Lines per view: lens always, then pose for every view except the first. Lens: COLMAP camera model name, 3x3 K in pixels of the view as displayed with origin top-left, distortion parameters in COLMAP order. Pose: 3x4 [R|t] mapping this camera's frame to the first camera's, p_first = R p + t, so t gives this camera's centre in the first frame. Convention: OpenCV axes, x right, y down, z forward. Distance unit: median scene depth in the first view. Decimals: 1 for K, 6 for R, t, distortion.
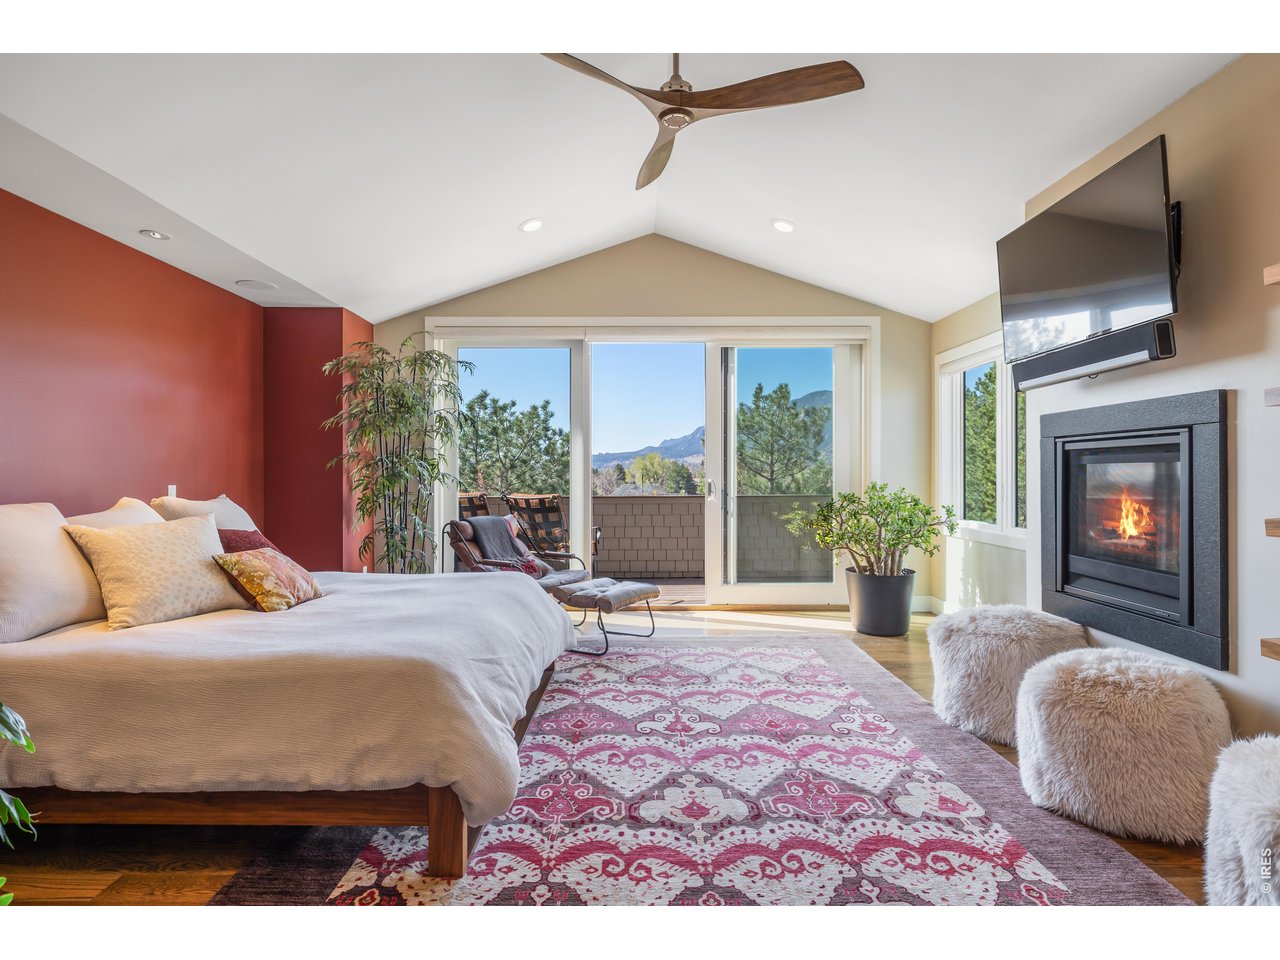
lens RADIAL K [[709.2, 0, 641.3], [0, 709.2, 456.2], [0, 0, 1]] dist [-0.003754, 0.000033]
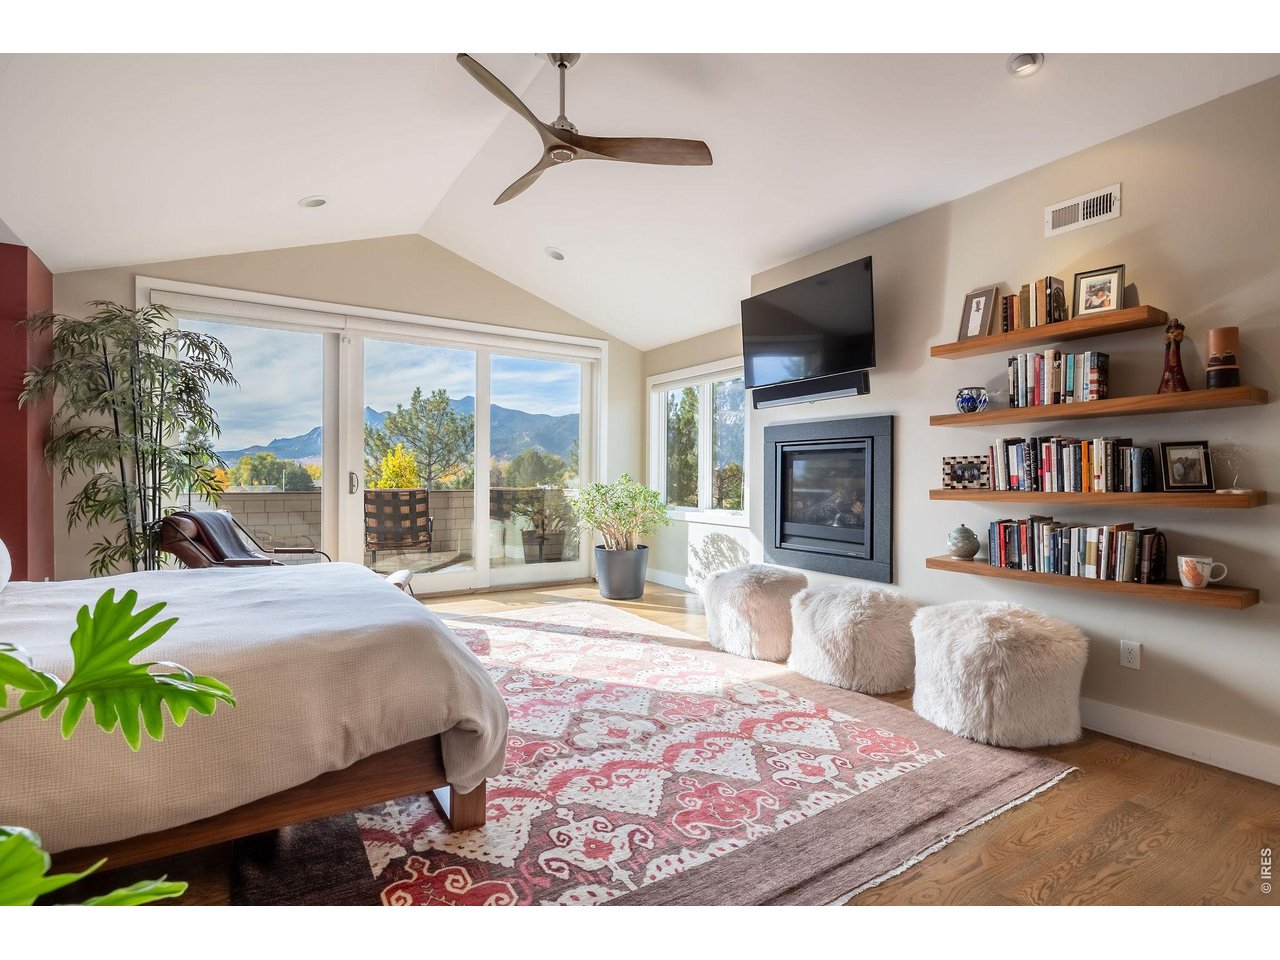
lens RADIAL K [[653.0, 0, 640.1], [0, 653.0, 479.6], [0, 0, 1]] dist [-0.007491, 0.000671]
pose [[0.842604, -0.000098, 0.538534, -0.474904], [-0.016181, 0.999544, 0.025499, 0.025673], [-0.538291, -0.030200, 0.842218, 0.030007]]
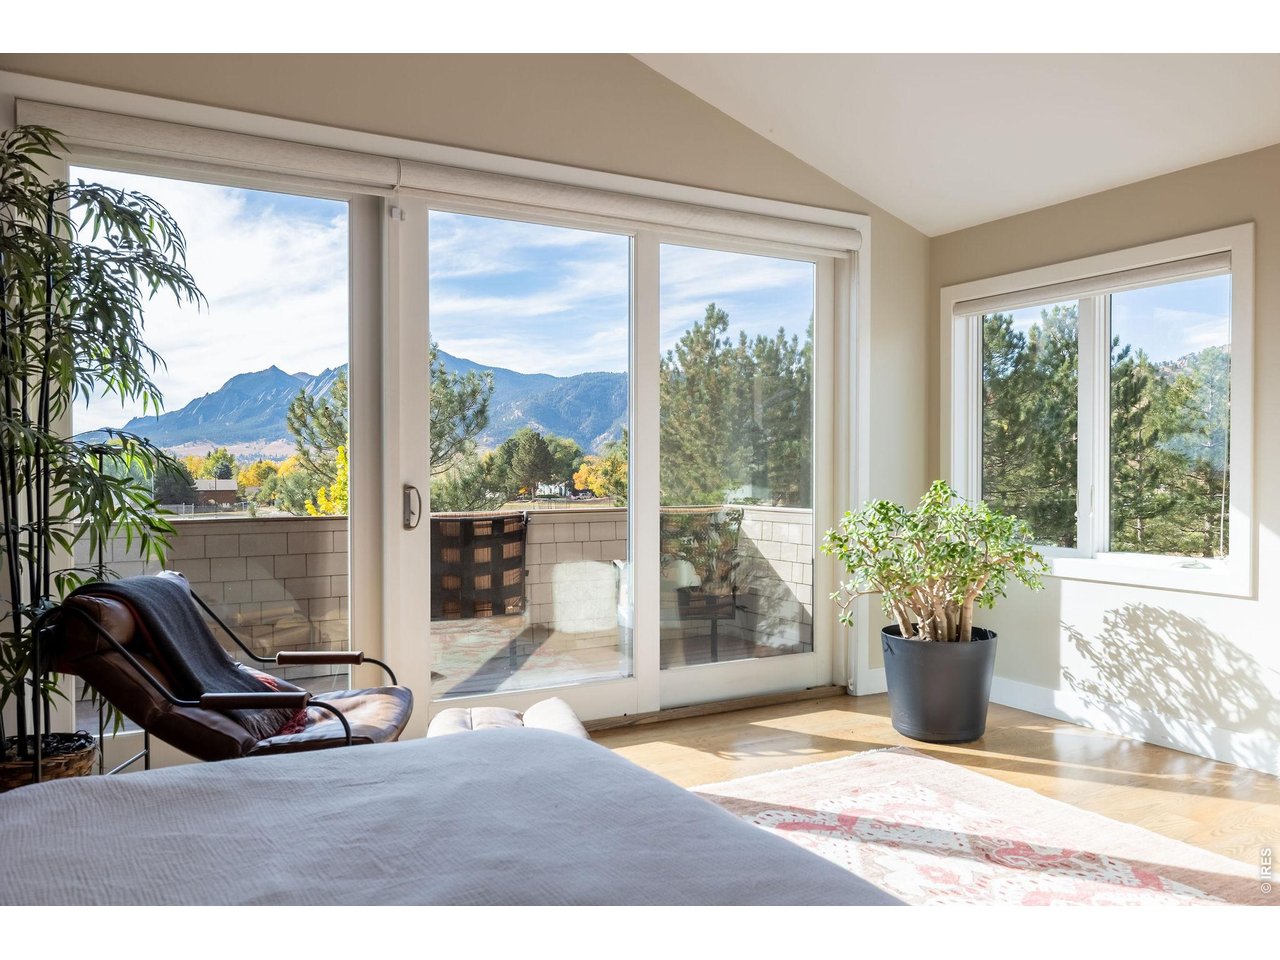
lens RADIAL K [[1027.3, 0, 635.7], [0, 1027.3, 482.6], [0, 0, 1]] dist [0.008203, -0.004277]
pose [[0.872068, -0.008661, 0.489308, -0.592220], [-0.008567, 0.999420, 0.032960, 0.012517], [-0.489310, -0.032935, 0.871488, 0.665701]]
